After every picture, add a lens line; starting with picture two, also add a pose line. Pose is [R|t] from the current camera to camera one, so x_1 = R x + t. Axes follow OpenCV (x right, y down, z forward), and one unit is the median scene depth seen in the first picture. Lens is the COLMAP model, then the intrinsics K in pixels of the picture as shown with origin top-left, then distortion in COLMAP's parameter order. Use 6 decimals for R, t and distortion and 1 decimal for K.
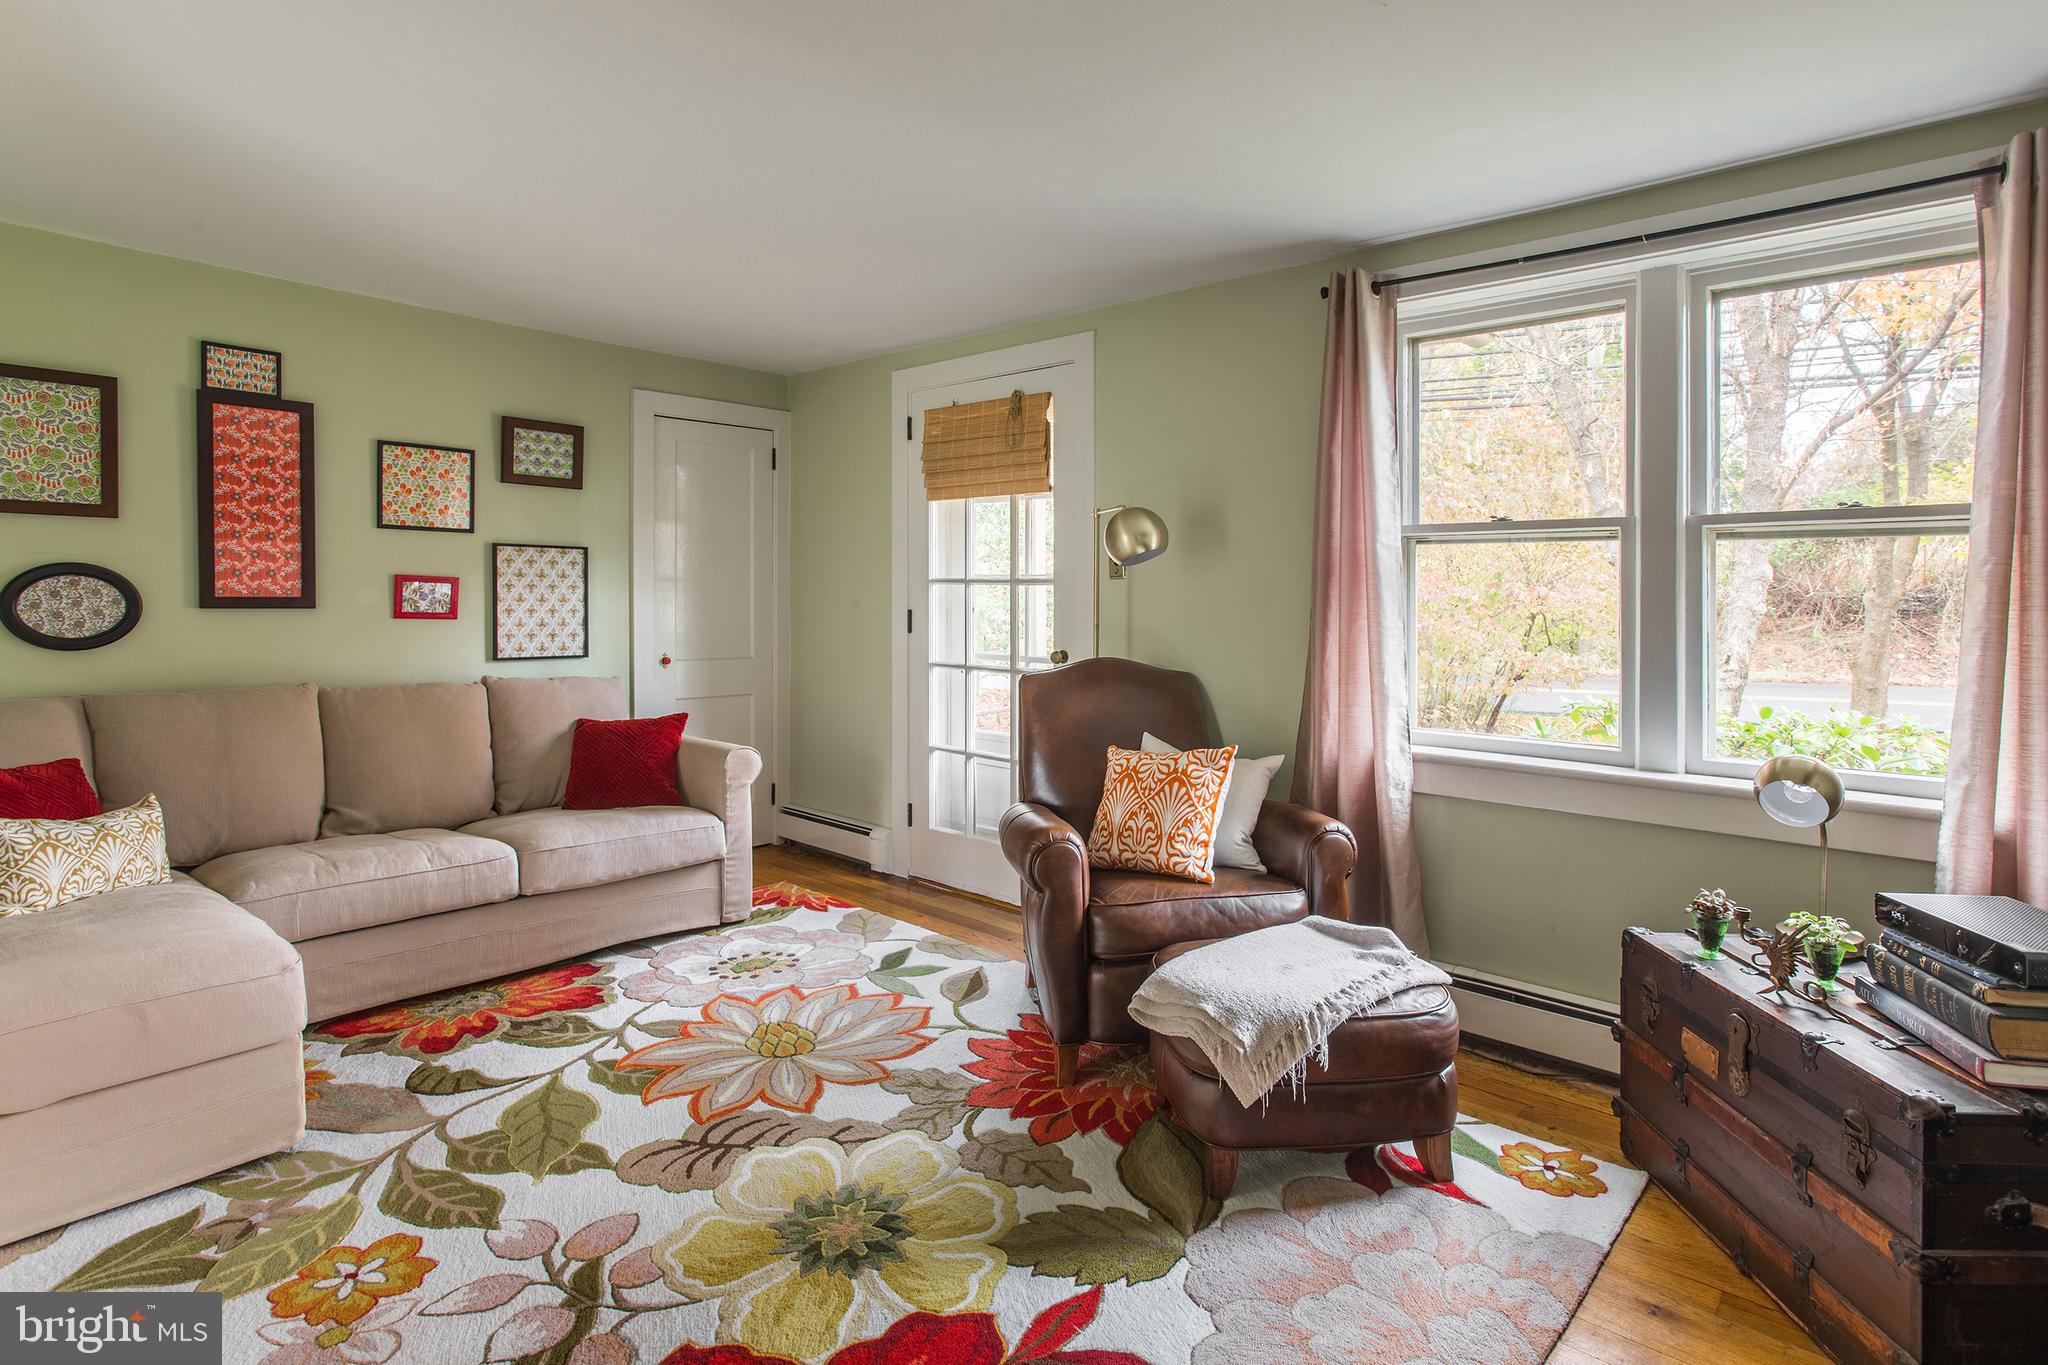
lens RADIAL K [[1003.9, 0, 1021.4], [0, 1003.9, 614.3], [0, 0, 1]] dist [-0.015240, 0.000686]
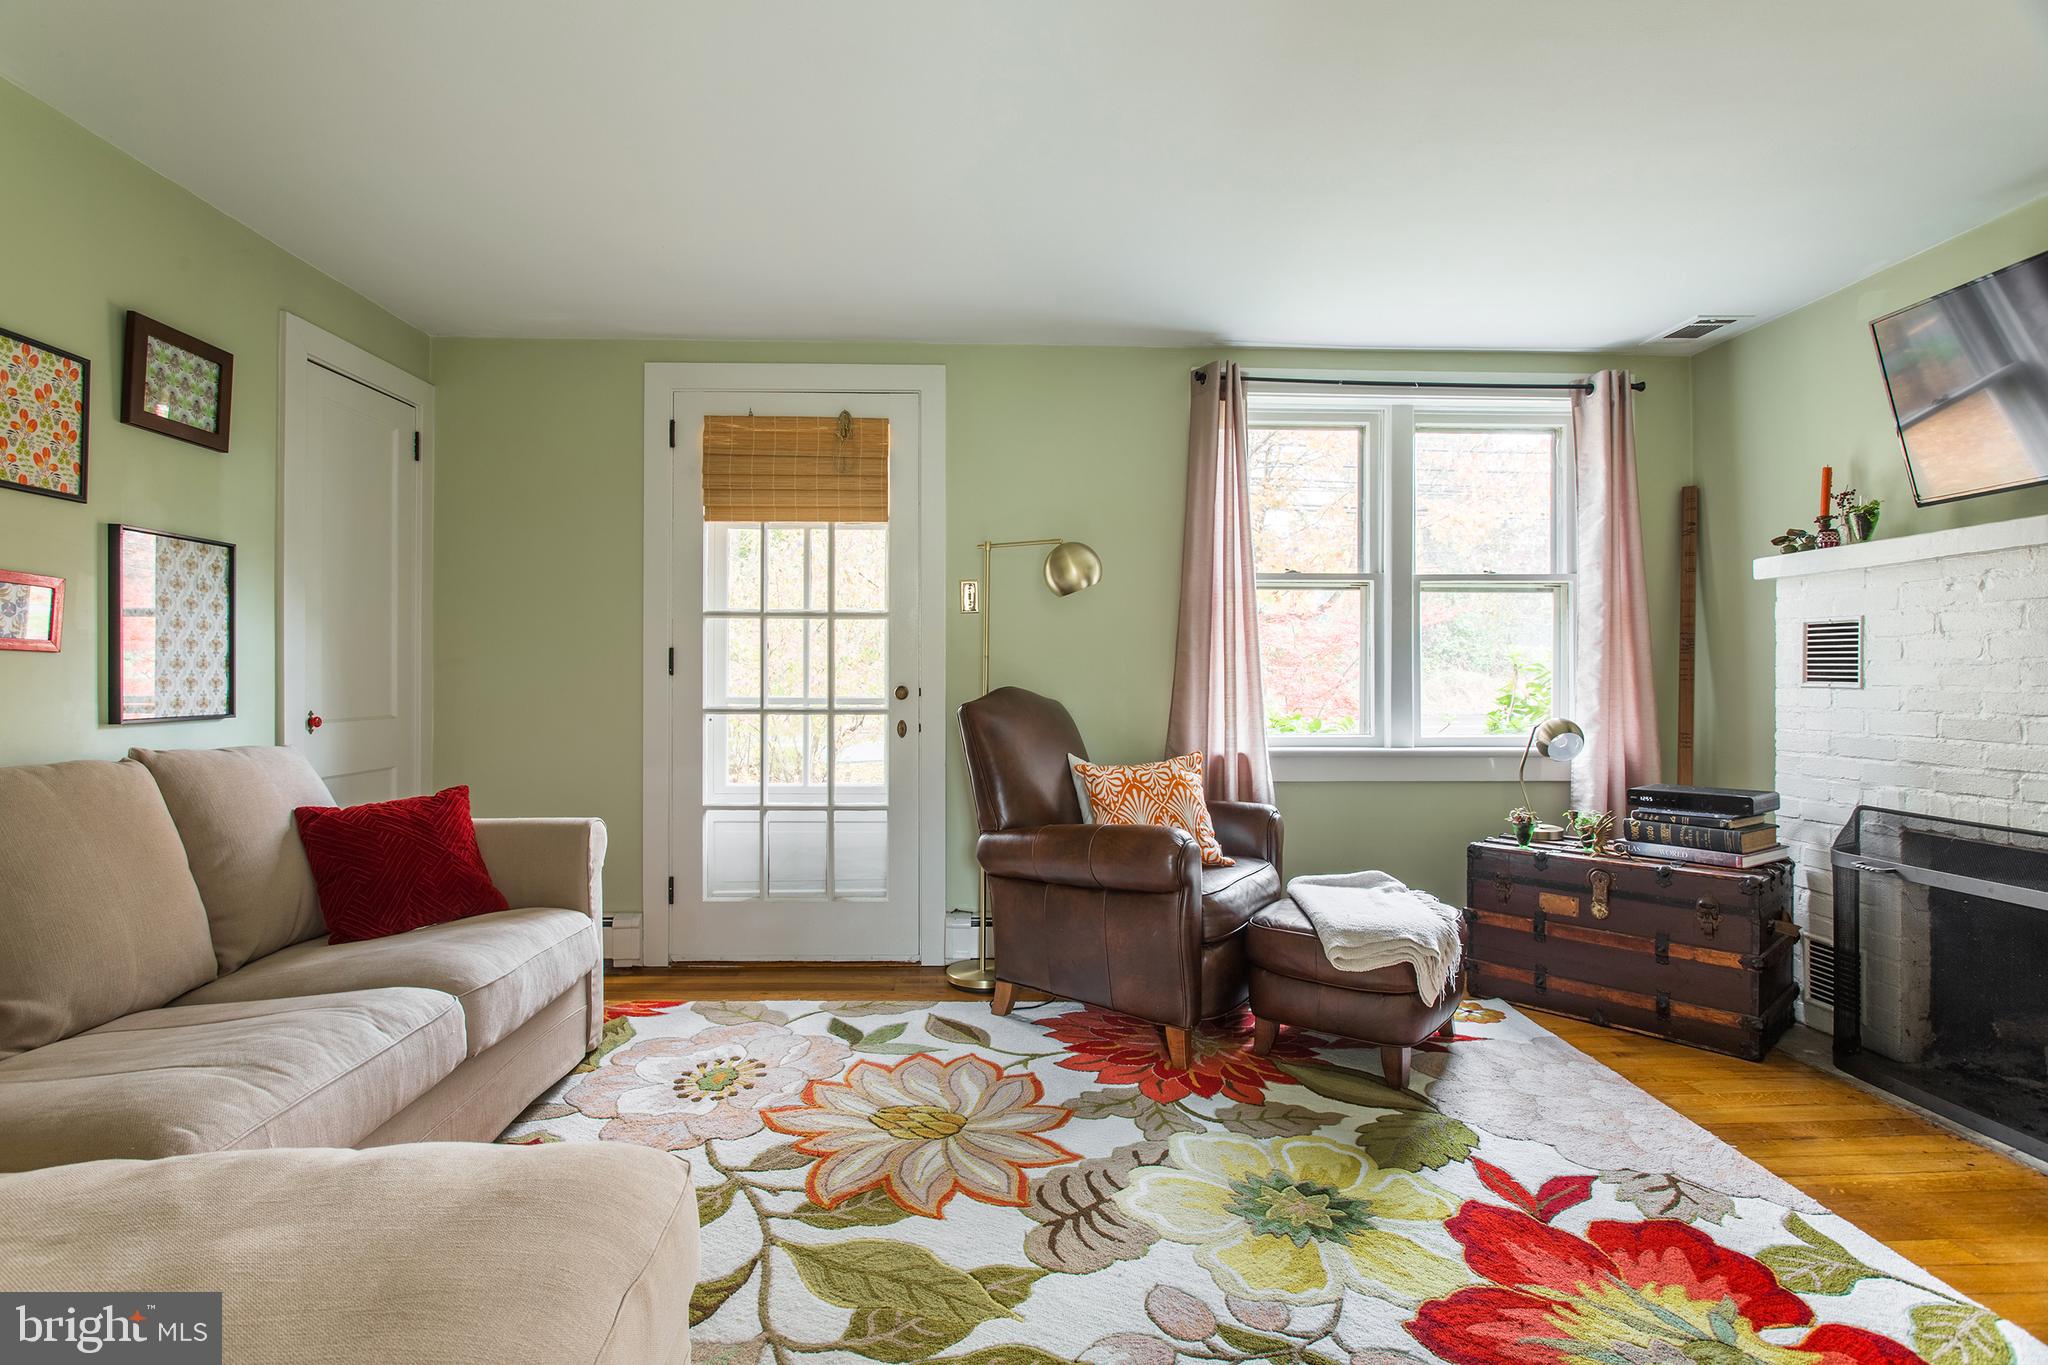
lens RADIAL K [[1009.6, 0, 982.9], [0, 1009.6, 675.9], [0, 0, 1]] dist [-0.018745, 0.010851]
pose [[0.732033, -0.013044, 0.681144, -0.747630], [0.018886, 0.999821, -0.001150, 0.038106], [-0.681007, 0.013706, 0.732148, 0.299835]]
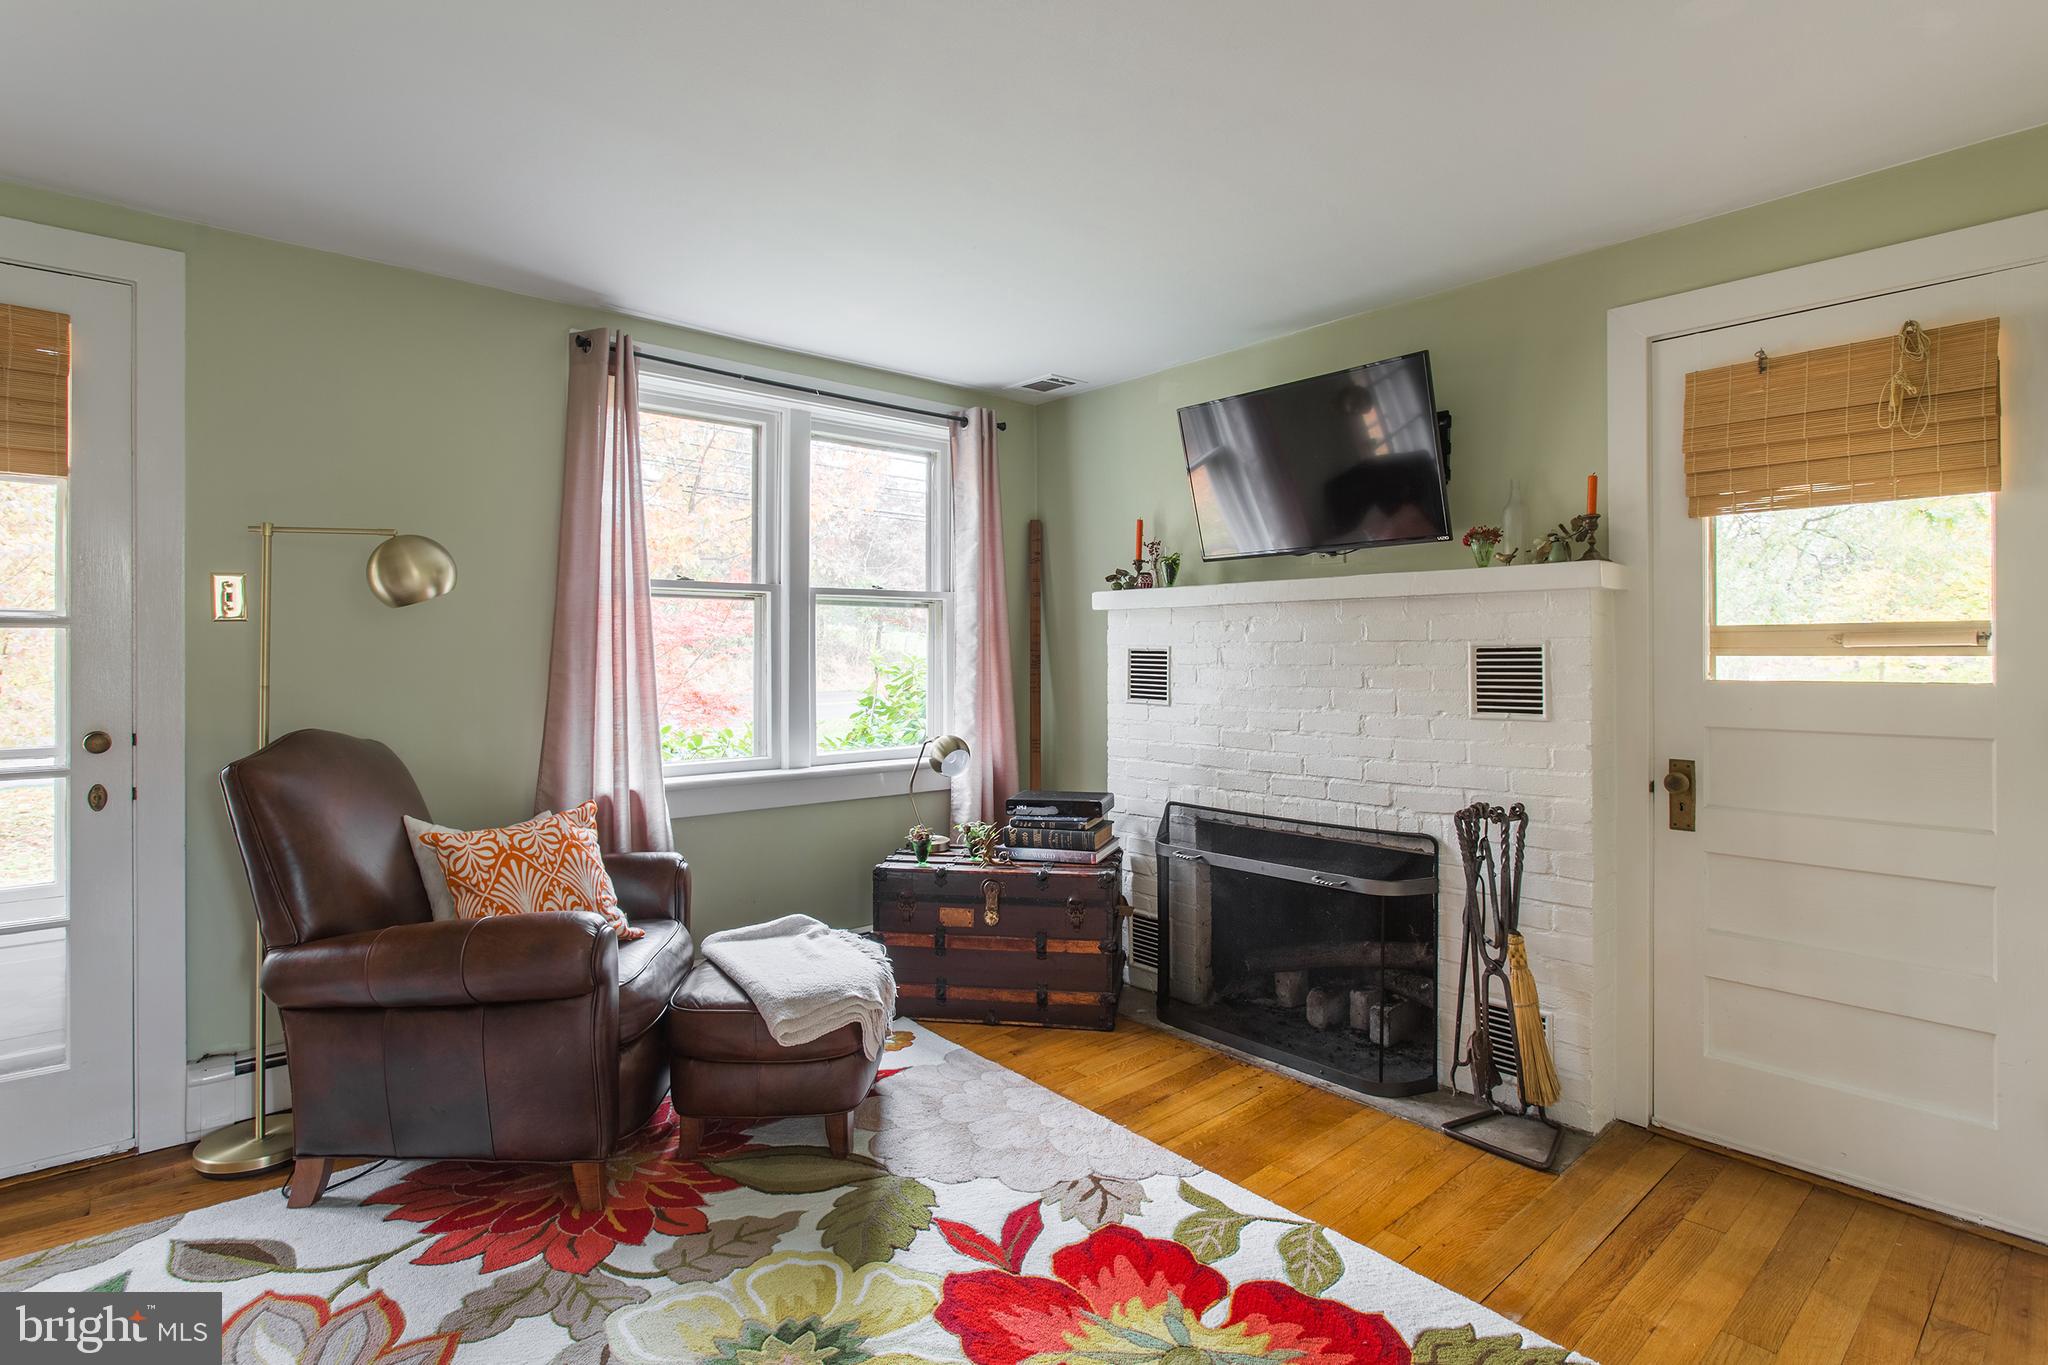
lens RADIAL K [[1033.5, 0, 1052.6], [0, 1033.5, 653.2], [0, 0, 1]] dist [-0.022539, 0.009694]
pose [[0.108363, -0.015342, 0.993993, -0.697425], [0.015068, 0.999791, 0.013789, -0.017261], [-0.993997, 0.013483, 0.108571, 0.437208]]
